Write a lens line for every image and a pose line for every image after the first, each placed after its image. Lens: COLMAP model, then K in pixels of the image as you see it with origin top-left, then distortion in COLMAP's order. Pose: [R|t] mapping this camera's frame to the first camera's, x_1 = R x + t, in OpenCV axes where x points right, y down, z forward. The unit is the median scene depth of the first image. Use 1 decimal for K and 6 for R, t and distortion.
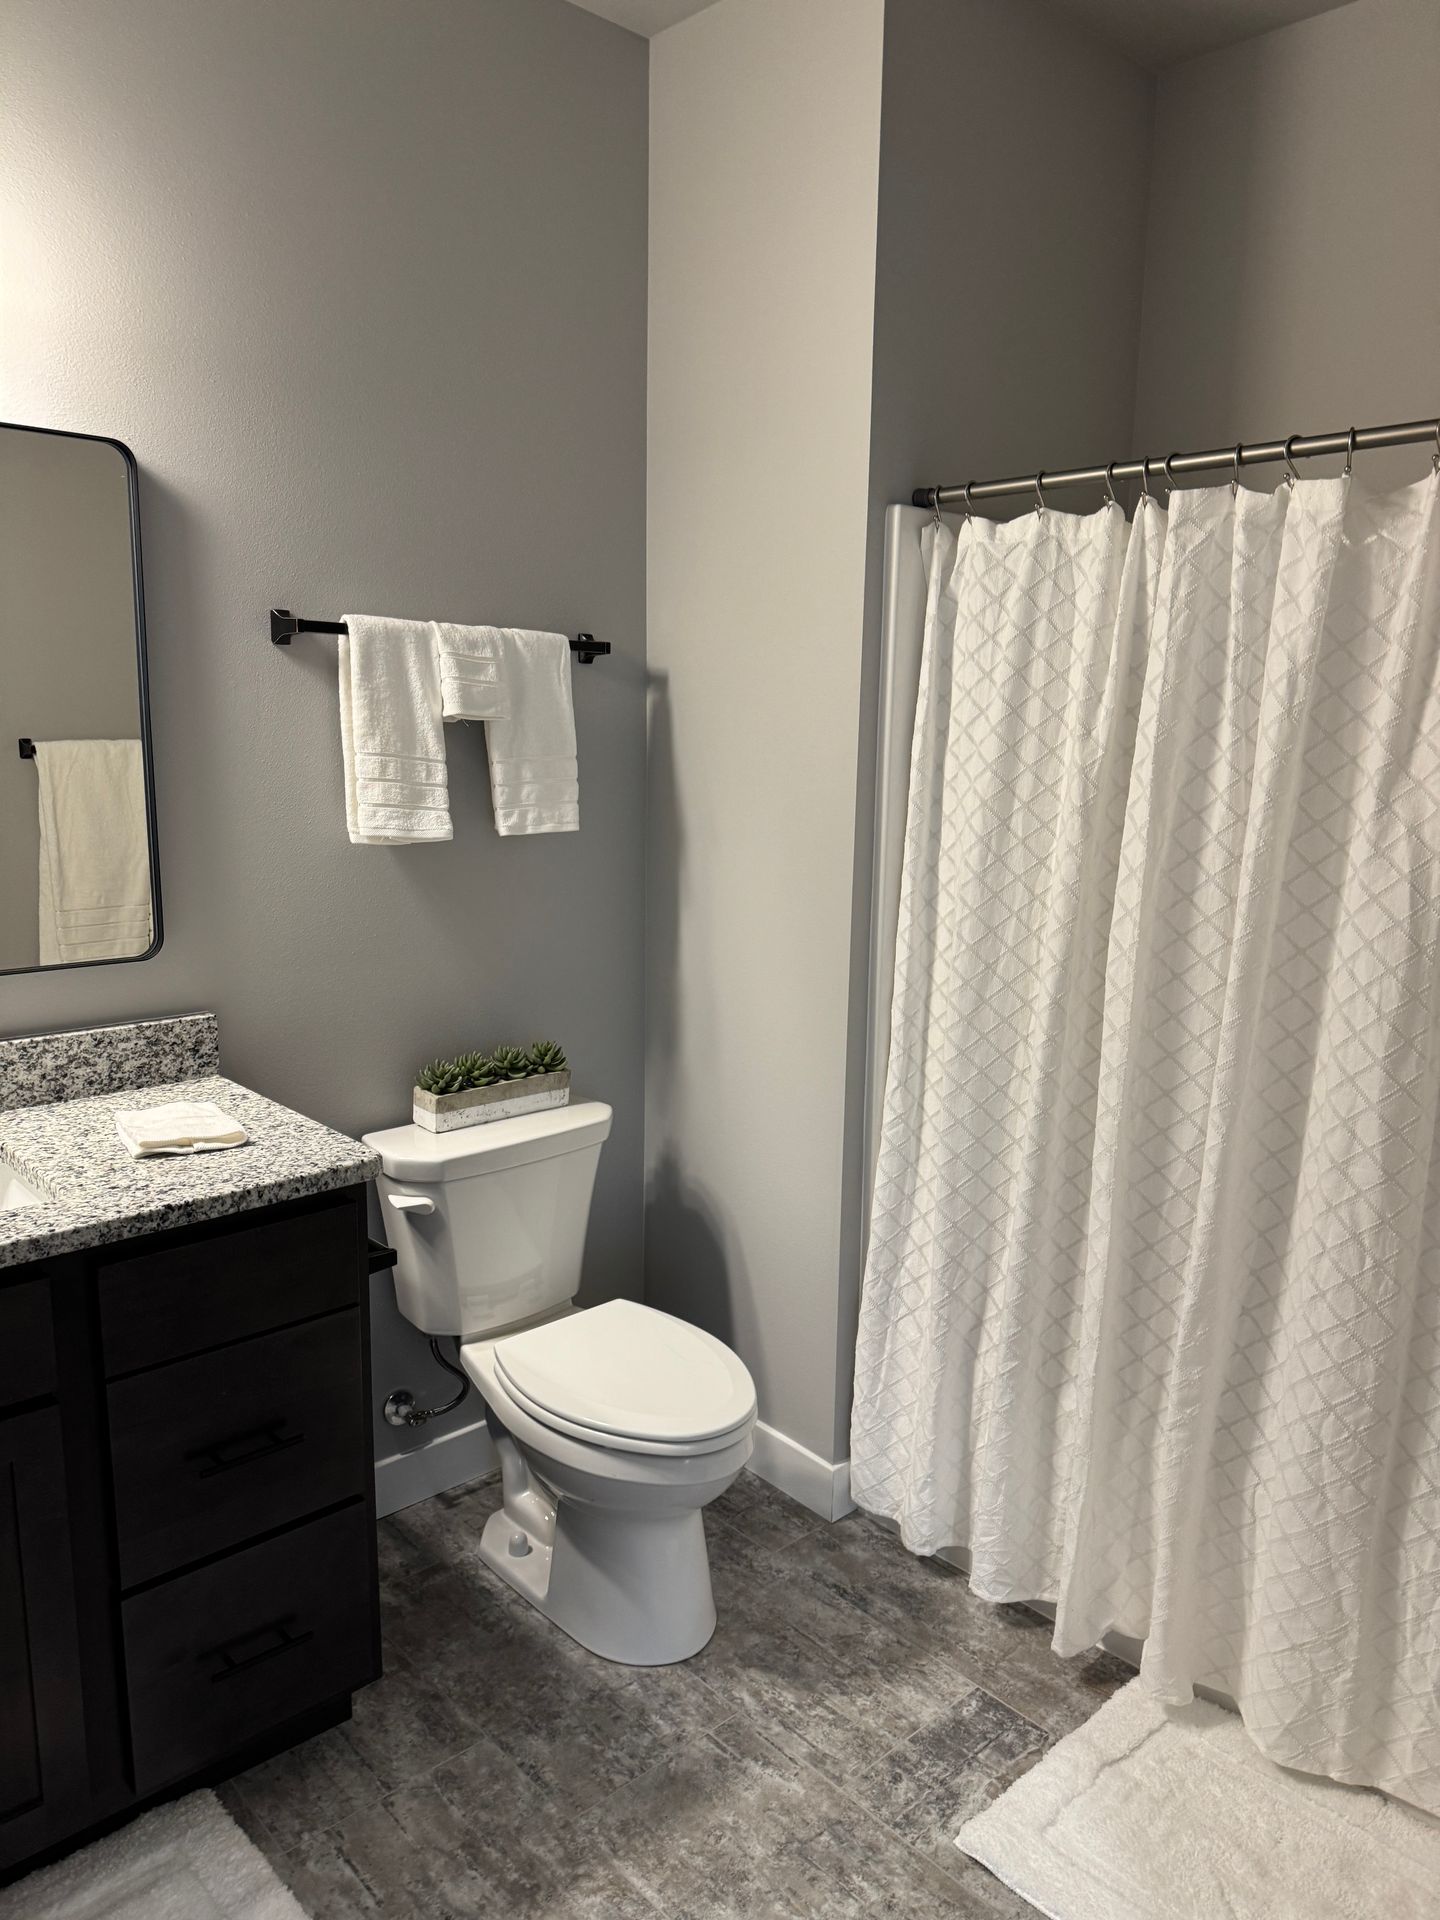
lens RADIAL K [[1345.2, 0, 733.7], [0, 1345.2, 976.1], [0, 0, 1]] dist [0.041666, -0.047821]
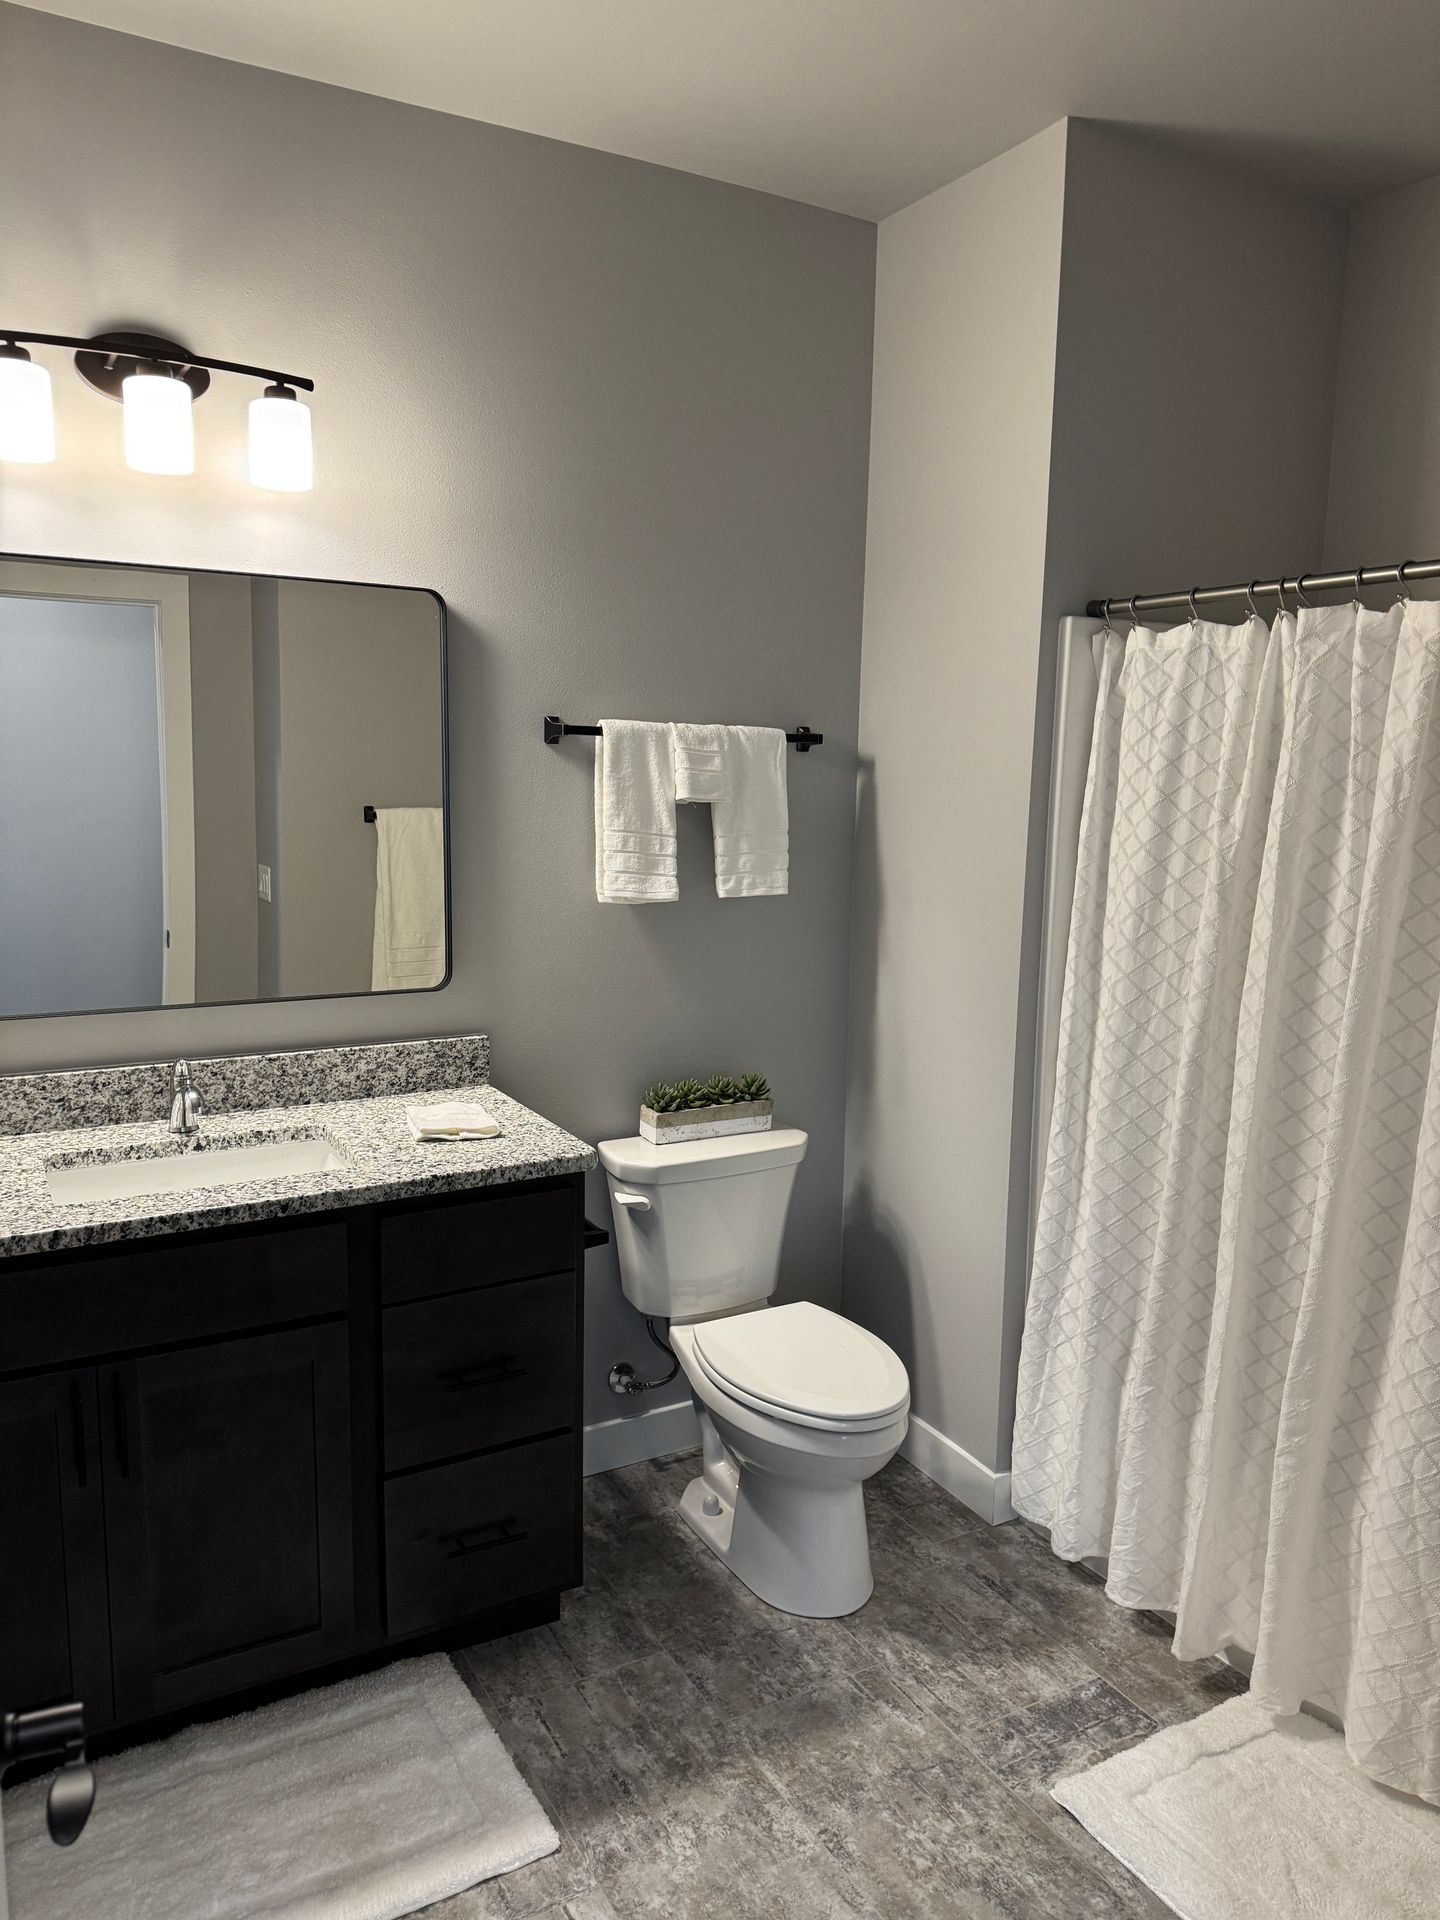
lens RADIAL K [[1345.2, 0, 724.8], [0, 1345.2, 979.2], [0, 0, 1]] dist [0.041666, -0.047821]
pose [[0.973815, 0.037273, -0.224266, 0.113463], [-0.045631, 0.998439, -0.032199, 0.006311], [0.222716, 0.041590, 0.973996, -0.174411]]
